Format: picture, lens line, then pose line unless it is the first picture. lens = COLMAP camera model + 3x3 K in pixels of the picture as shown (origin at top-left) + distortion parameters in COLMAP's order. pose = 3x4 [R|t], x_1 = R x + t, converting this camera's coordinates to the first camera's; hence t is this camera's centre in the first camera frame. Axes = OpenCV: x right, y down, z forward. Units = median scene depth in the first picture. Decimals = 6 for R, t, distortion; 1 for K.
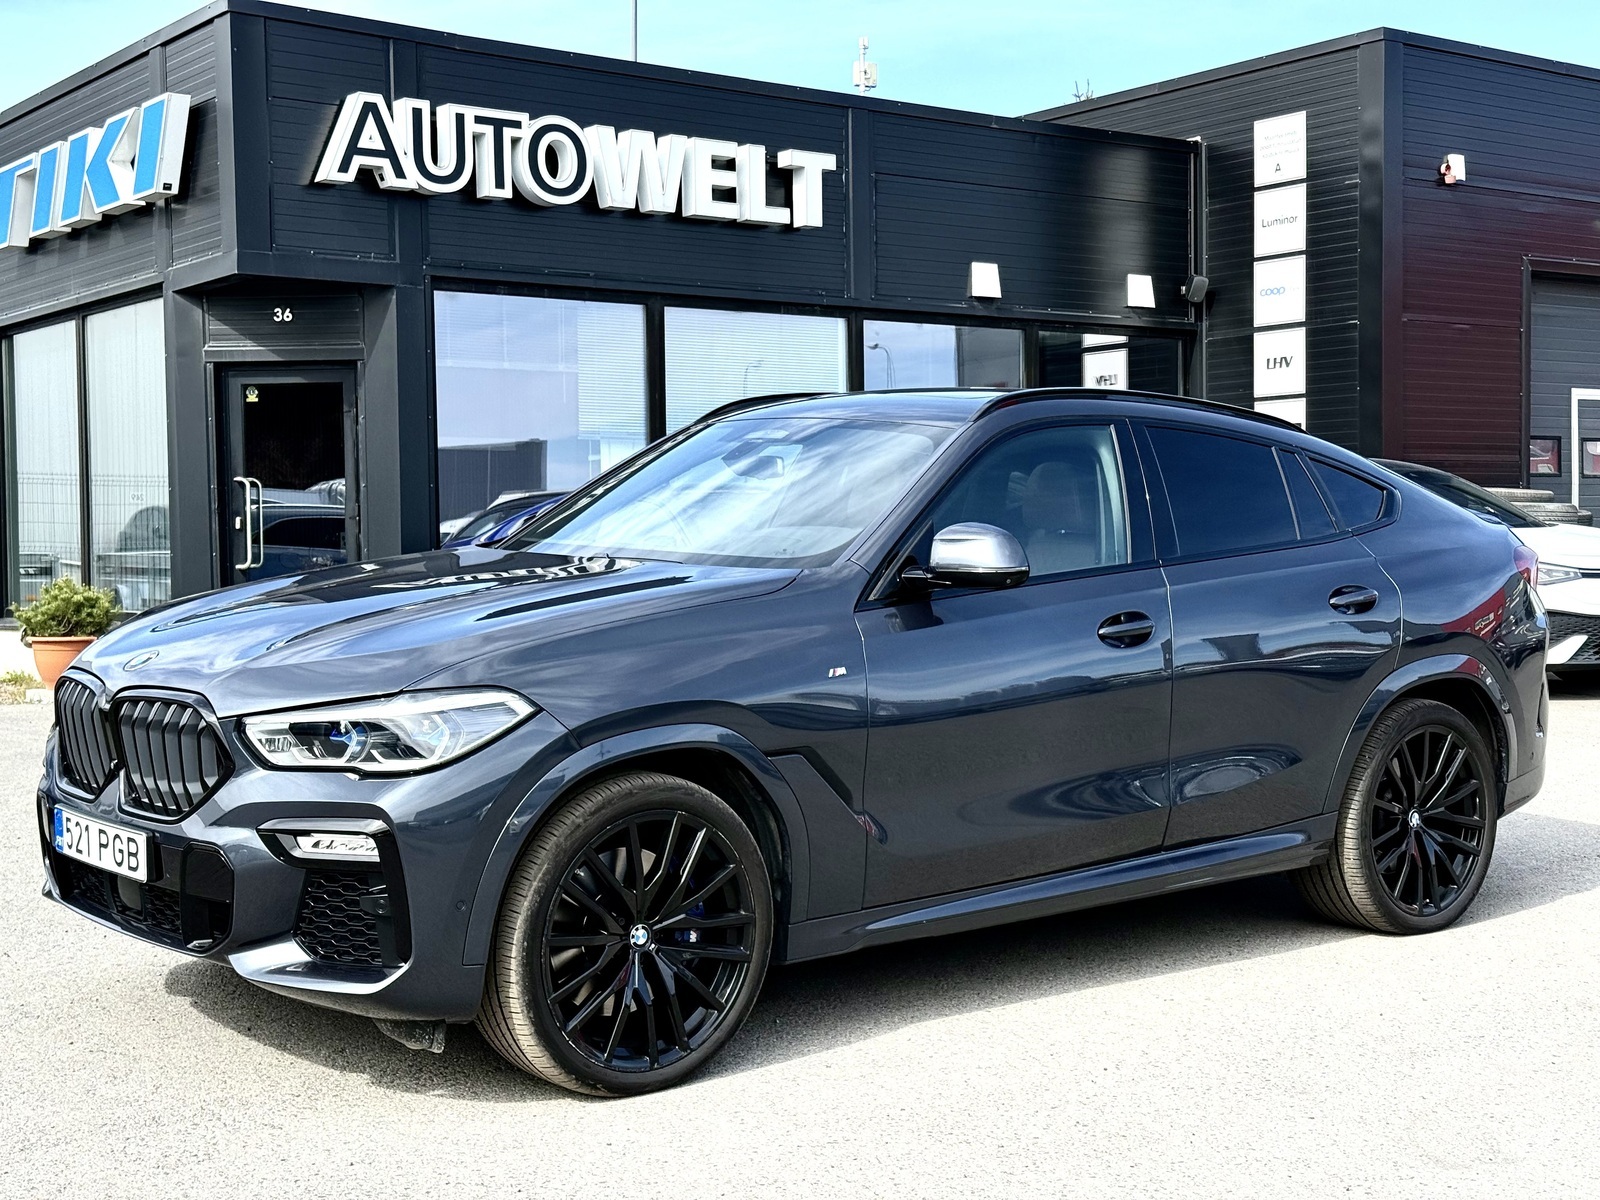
lens RADIAL K [[2254.4, 0, 802.3], [0, 2254.4, 604.5], [0, 0, 1]] dist [0.117635, 0.000000]
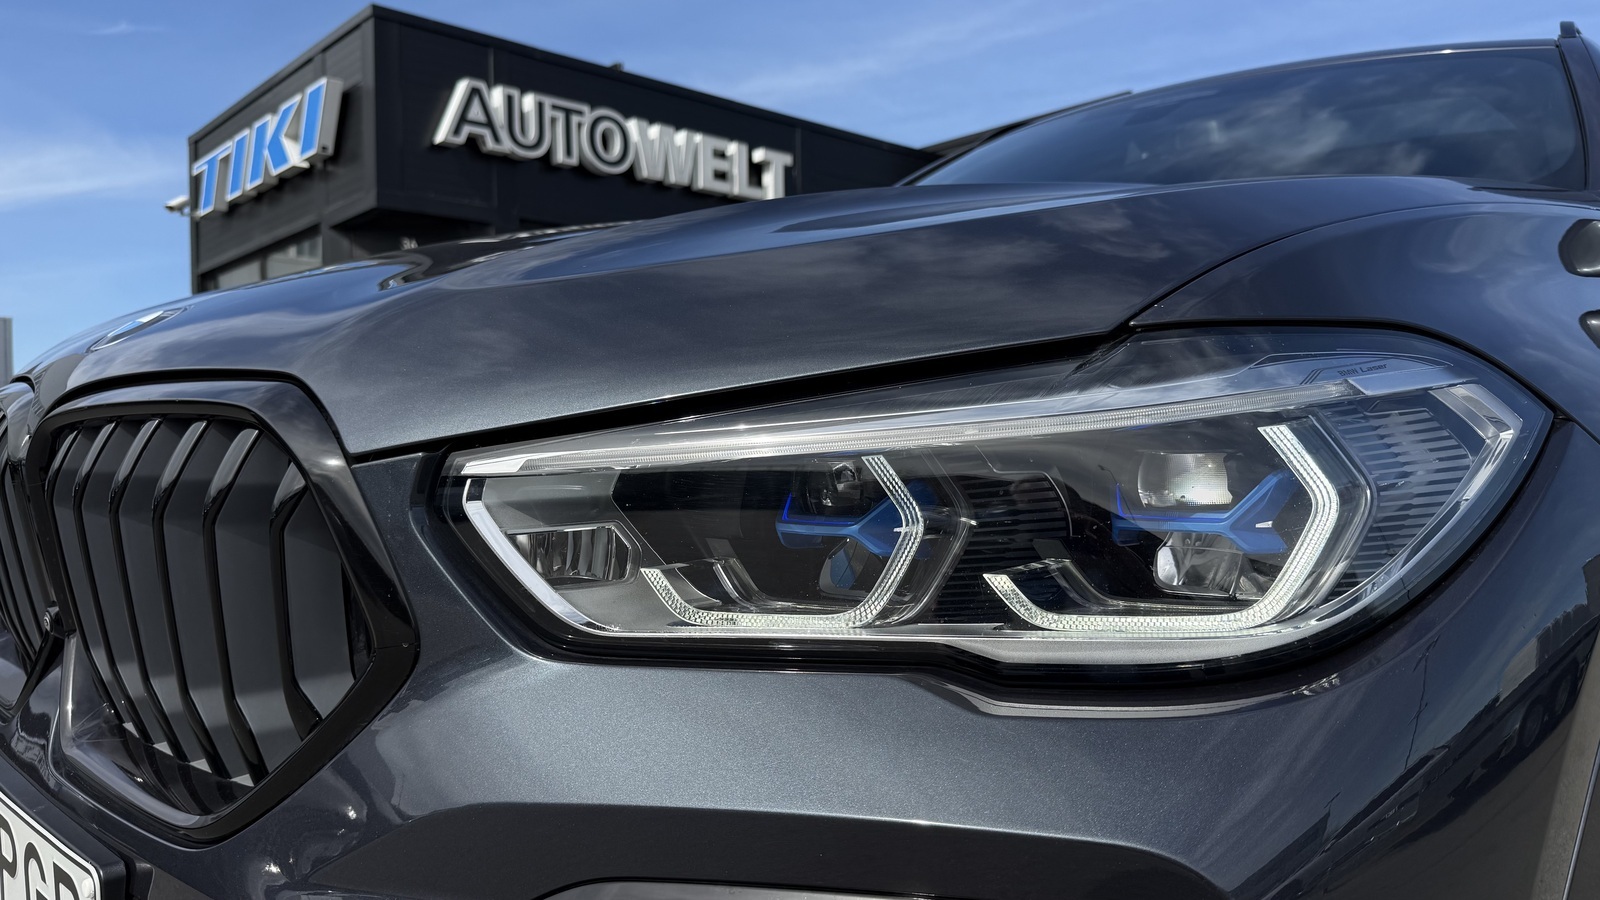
lens RADIAL K [[1145.2, 0, 798.3], [0, 1145.2, 485.0], [0, 0, 1]] dist [-0.001944, -0.005818]
pose [[0.993771, -0.006807, 0.111235, -0.153443], [0.006684, 0.999977, 0.001478, 0.037084], [-0.111242, -0.000725, 0.993793, 0.600842]]
